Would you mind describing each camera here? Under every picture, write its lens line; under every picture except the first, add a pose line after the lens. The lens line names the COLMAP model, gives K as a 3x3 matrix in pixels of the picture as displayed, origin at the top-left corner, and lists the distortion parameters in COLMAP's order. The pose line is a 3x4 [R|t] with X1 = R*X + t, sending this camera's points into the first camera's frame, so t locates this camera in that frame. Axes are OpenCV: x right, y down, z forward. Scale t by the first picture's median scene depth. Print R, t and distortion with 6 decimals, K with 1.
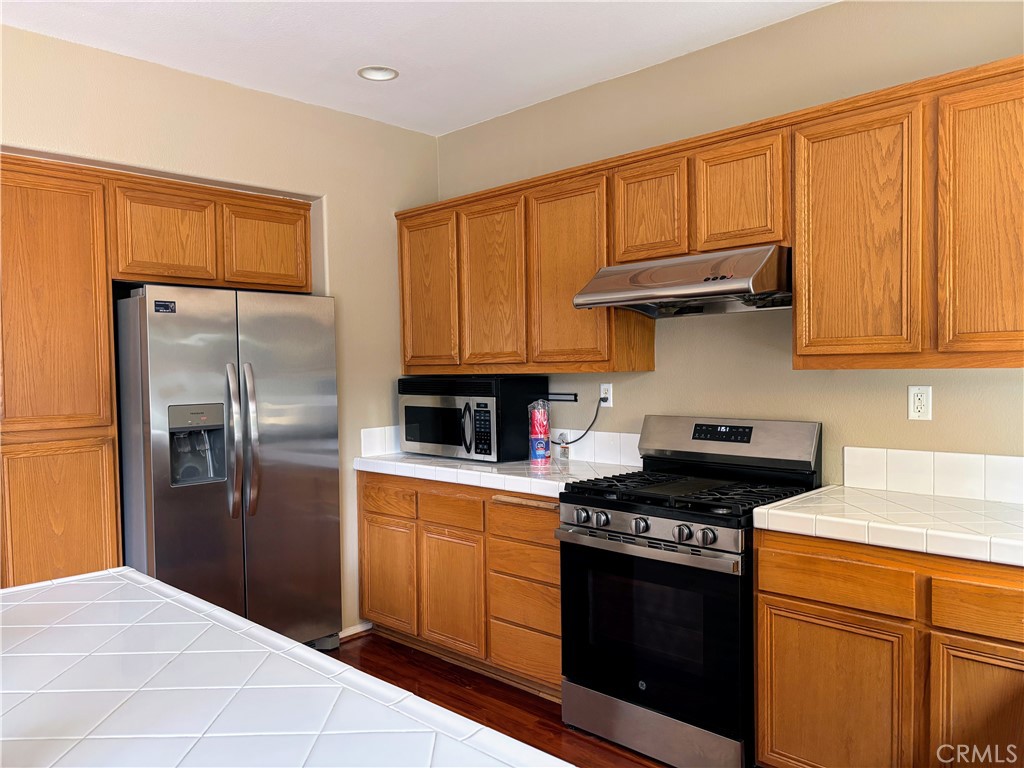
lens RADIAL K [[778.5, 0, 509.5], [0, 778.5, 393.1], [0, 0, 1]] dist [0.059800, -0.065389]
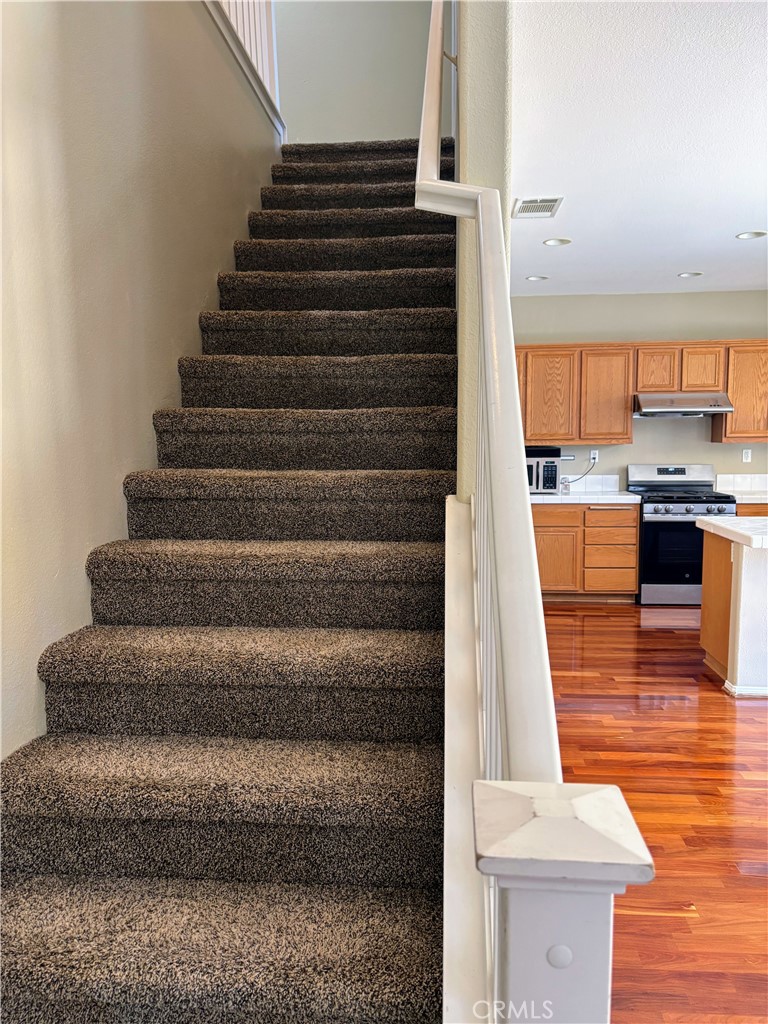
lens RADIAL K [[778.5, 0, 389.3], [0, 778.5, 517.4], [0, 0, 1]] dist [0.059800, -0.065389]
pose [[0.761329, -0.055310, 0.646002, -1.696711], [0.017000, 0.997715, 0.065389, 0.020611], [-0.648143, -0.038801, 0.760530, -0.179606]]
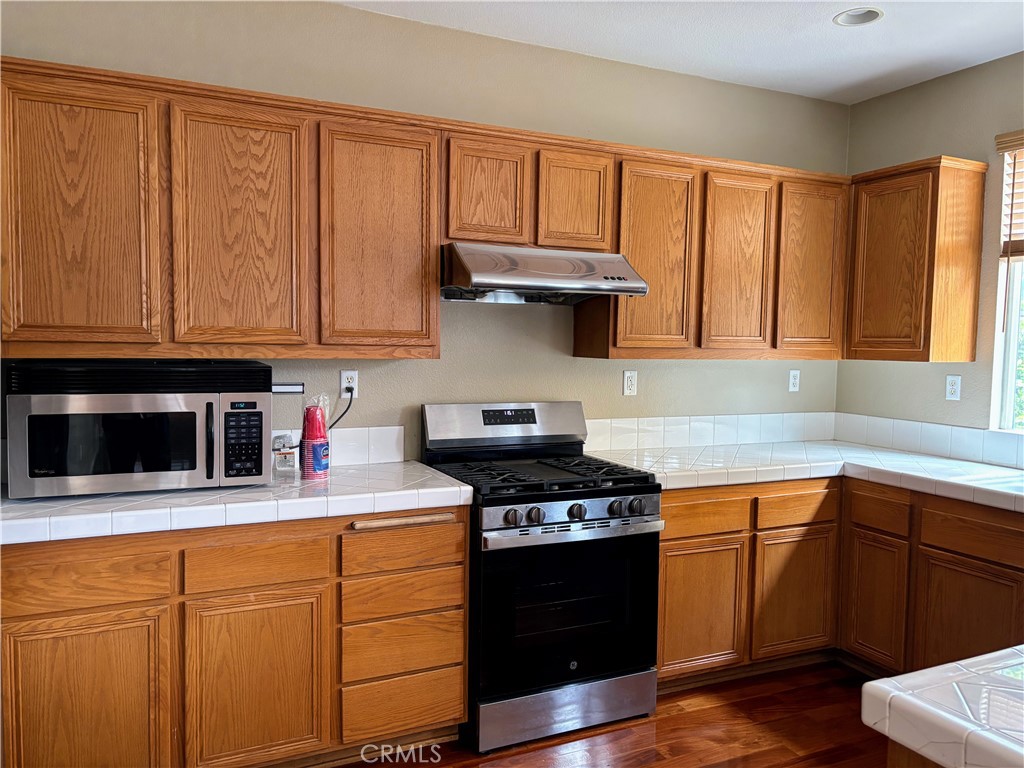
lens RADIAL K [[778.5, 0, 501.9], [0, 778.5, 389.5], [0, 0, 1]] dist [0.059800, -0.065389]
pose [[0.341645, -0.038385, 0.939045, -0.675037], [0.010562, 0.999259, 0.037004, -0.023307], [-0.939770, -0.002724, 0.341797, 0.612284]]
